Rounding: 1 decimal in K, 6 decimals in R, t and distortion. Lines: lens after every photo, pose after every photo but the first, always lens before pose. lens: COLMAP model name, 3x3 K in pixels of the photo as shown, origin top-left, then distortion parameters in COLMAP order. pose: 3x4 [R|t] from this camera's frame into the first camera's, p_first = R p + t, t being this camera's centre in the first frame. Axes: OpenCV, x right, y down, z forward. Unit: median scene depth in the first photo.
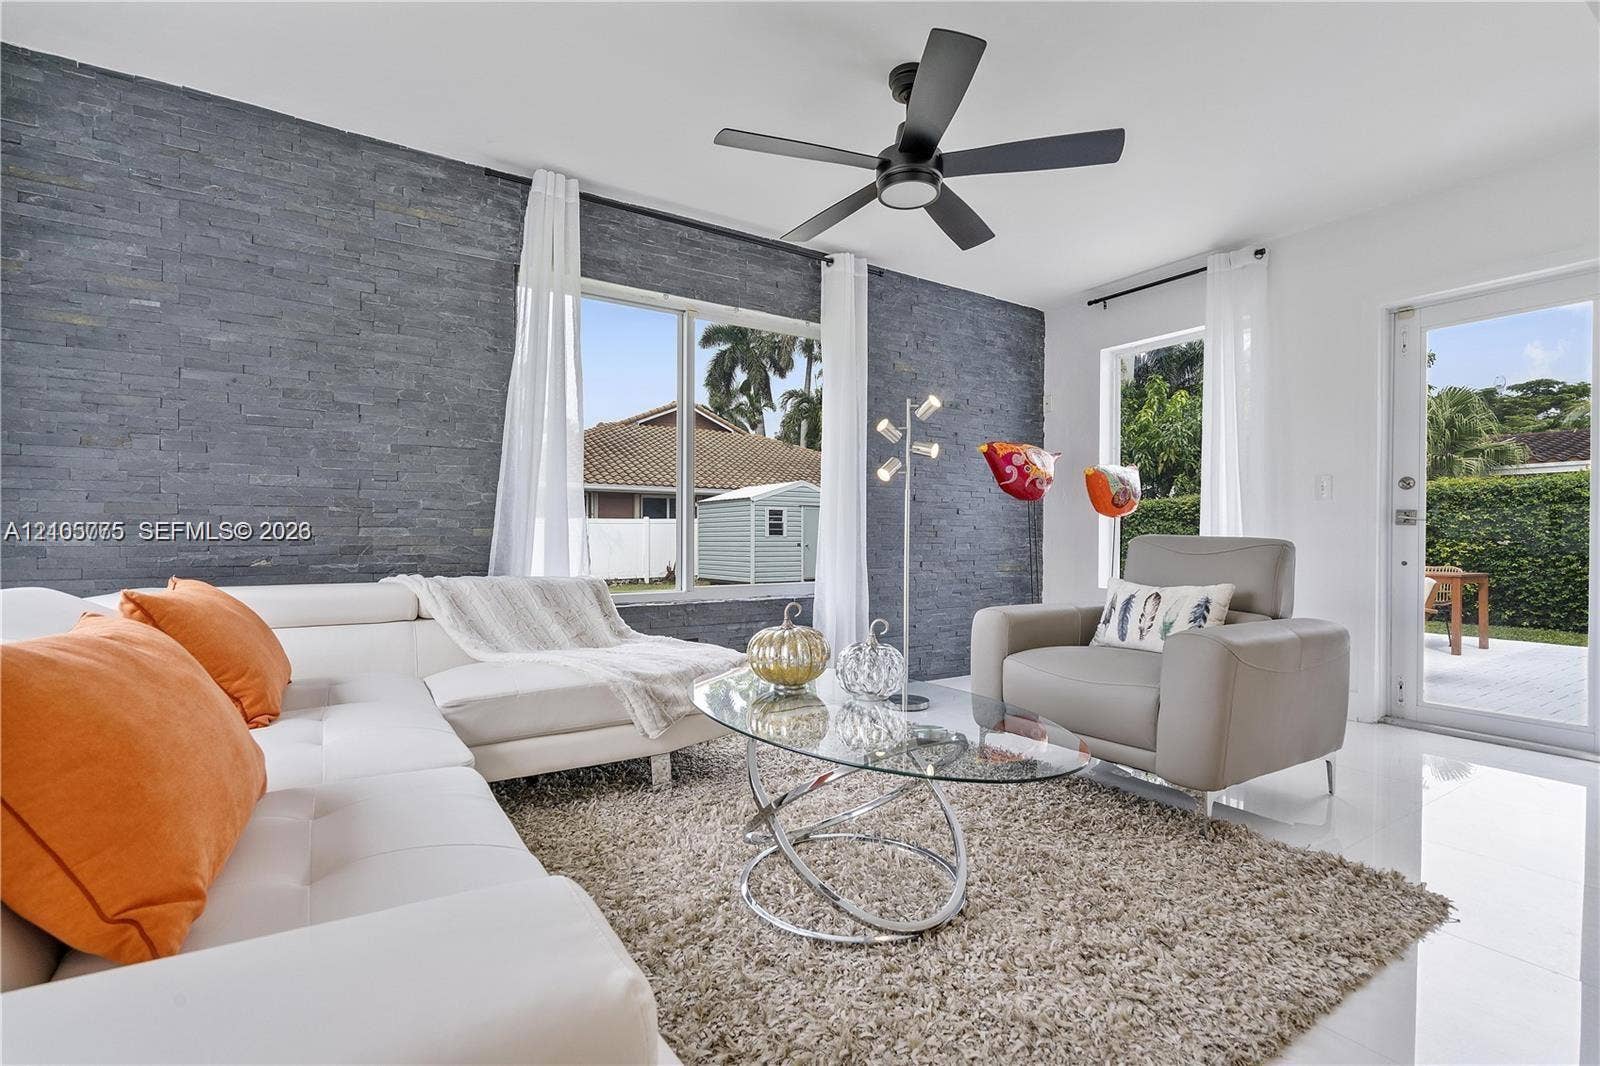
lens RADIAL K [[750.2, 0, 796.3], [0, 750.2, 529.5], [0, 0, 1]] dist [0.009249, 0.004783]
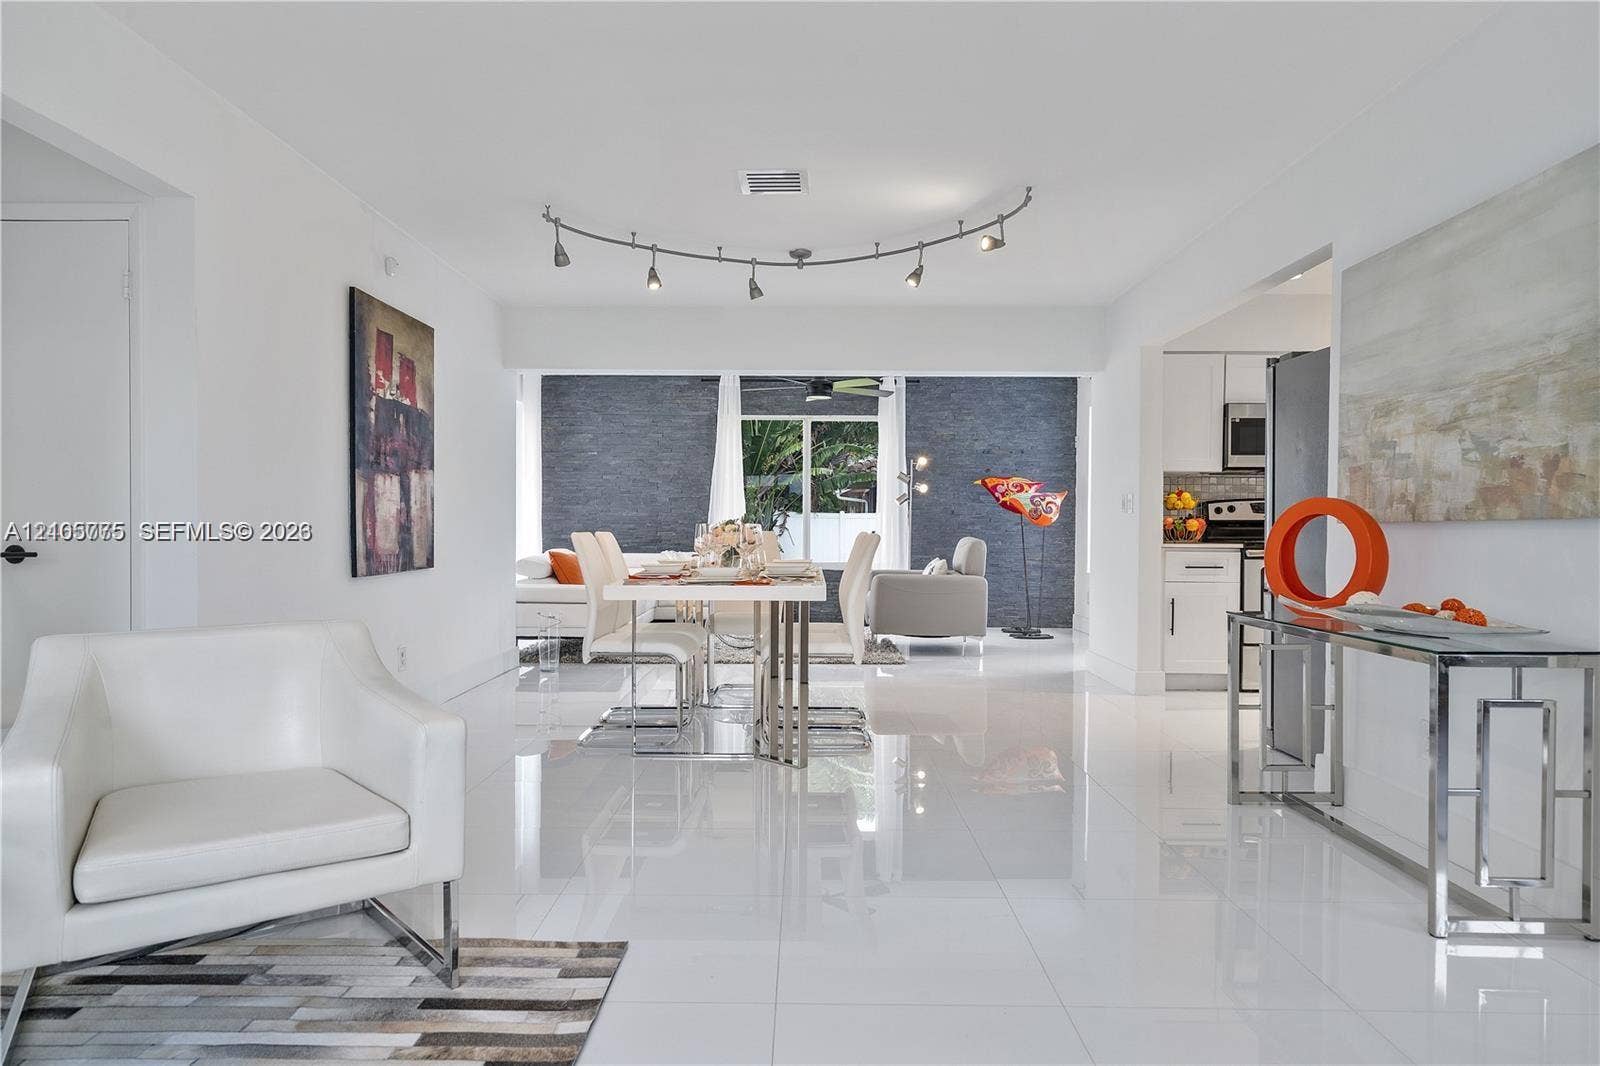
lens RADIAL K [[943.0, 0, 803.4], [0, 943.0, 544.3], [0, 0, 1]] dist [0.027698, 0.000462]
pose [[0.824494, 0.011402, -0.565756, 1.517918], [0.003434, 0.999678, 0.025151, -0.037516], [0.565860, -0.022680, 0.824189, -1.248434]]
